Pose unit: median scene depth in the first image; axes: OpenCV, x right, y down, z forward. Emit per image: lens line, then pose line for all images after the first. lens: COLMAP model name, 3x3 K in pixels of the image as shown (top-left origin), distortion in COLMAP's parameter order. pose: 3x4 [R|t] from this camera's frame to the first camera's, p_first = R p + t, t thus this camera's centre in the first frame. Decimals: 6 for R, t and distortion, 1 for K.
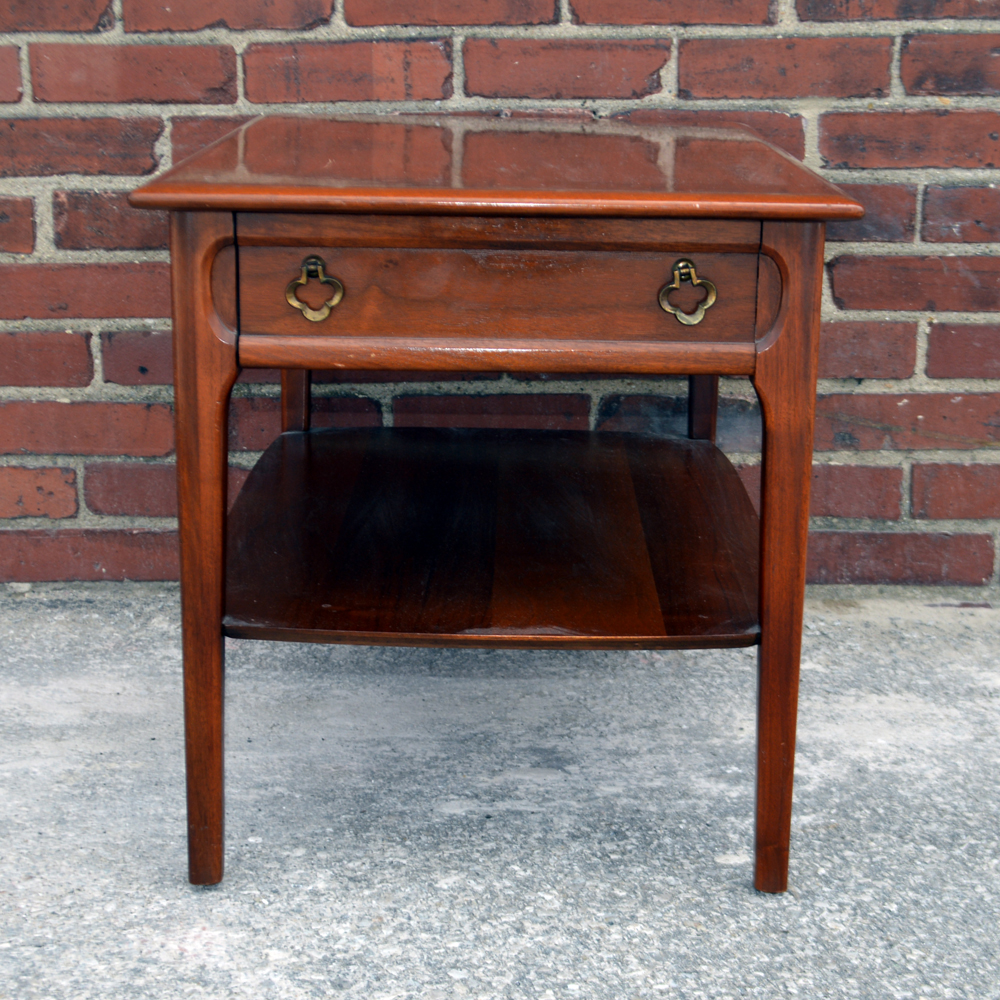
lens RADIAL K [[2131.7, 0, 473.7], [0, 2131.7, 500.9], [0, 0, 1]] dist [0.034941, -0.019830]
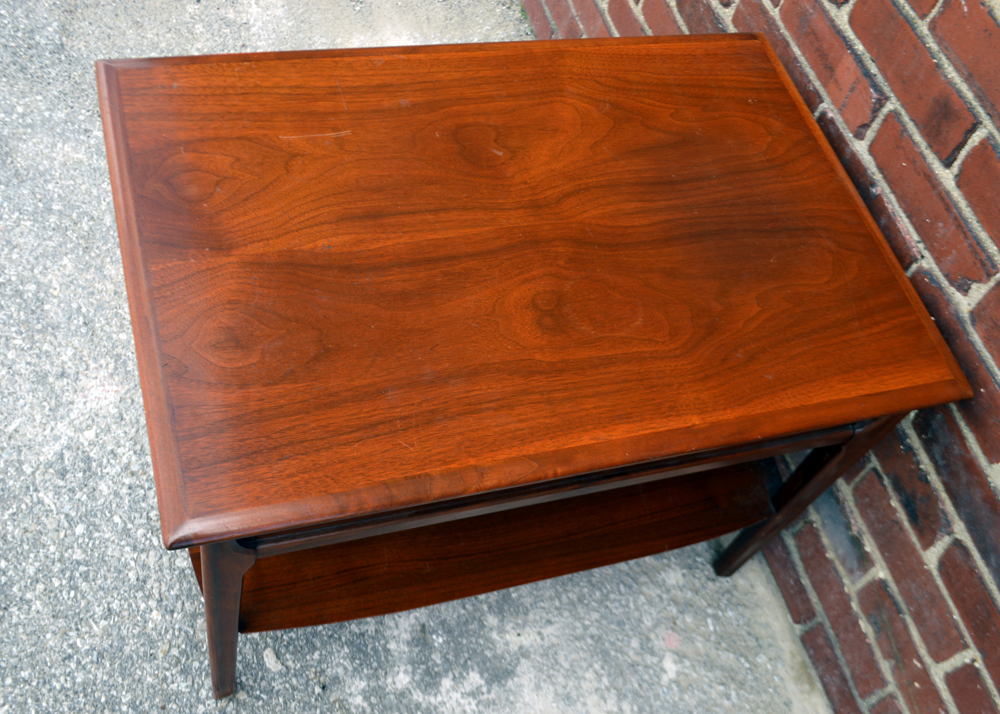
lens RADIAL K [[1057.9, 0, 500.0], [0, 1057.9, 357.0], [0, 0, 1]] dist [-0.014925, -0.009475]
pose [[0.309265, 0.823537, -0.475543, 0.323842], [-0.426489, 0.567061, 0.704663, -0.504512], [0.849978, -0.015114, 0.526602, 0.694014]]
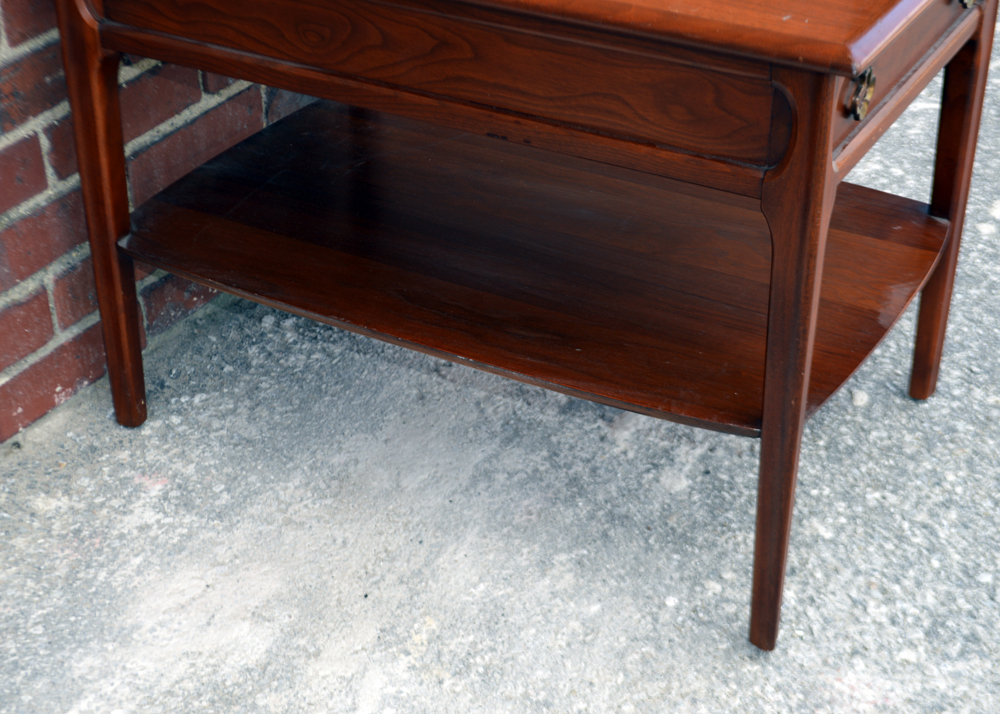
lens RADIAL K [[1705.6, 0, 500.0], [0, 1705.6, 357.0], [0, 0, 1]] dist [0.002979, -0.124031]
pose [[0.488731, -0.468138, 0.736199, -0.673269], [0.223455, 0.882865, 0.413058, -0.301151], [-0.843333, -0.037367, 0.536091, 0.587518]]
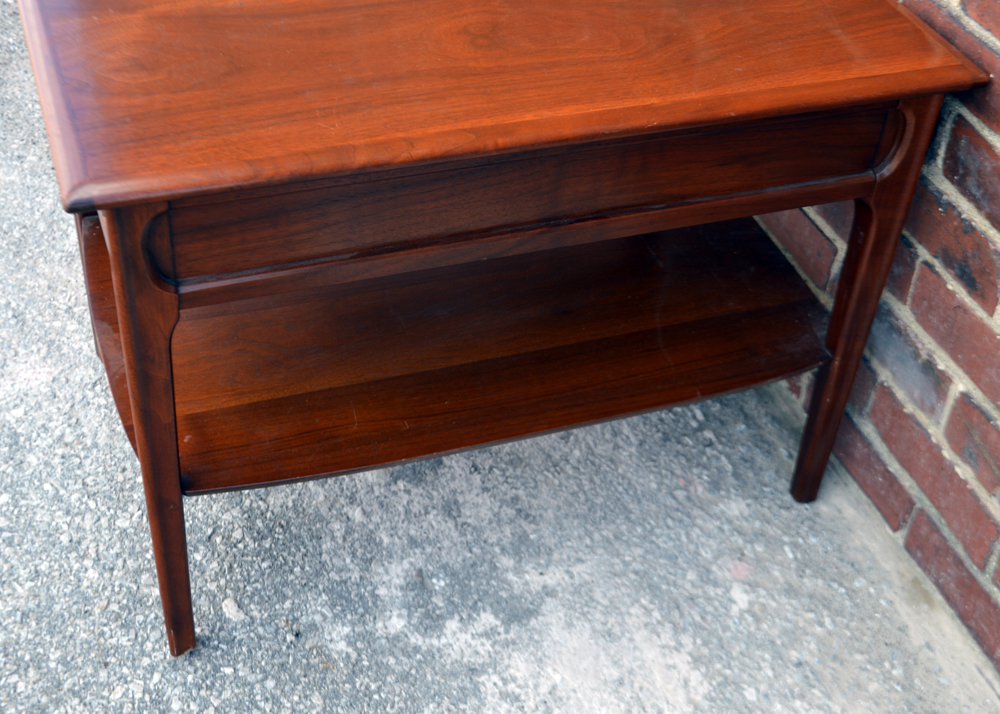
lens RADIAL K [[1396.0, 0, 481.8], [0, 1396.0, 356.7], [0, 0, 1]] dist [-0.020420, 0.016637]
pose [[0.343697, 0.611050, -0.713085, 0.599015], [-0.293630, 0.791197, 0.536460, -0.381706], [0.891995, 0.025003, 0.451354, 0.709577]]
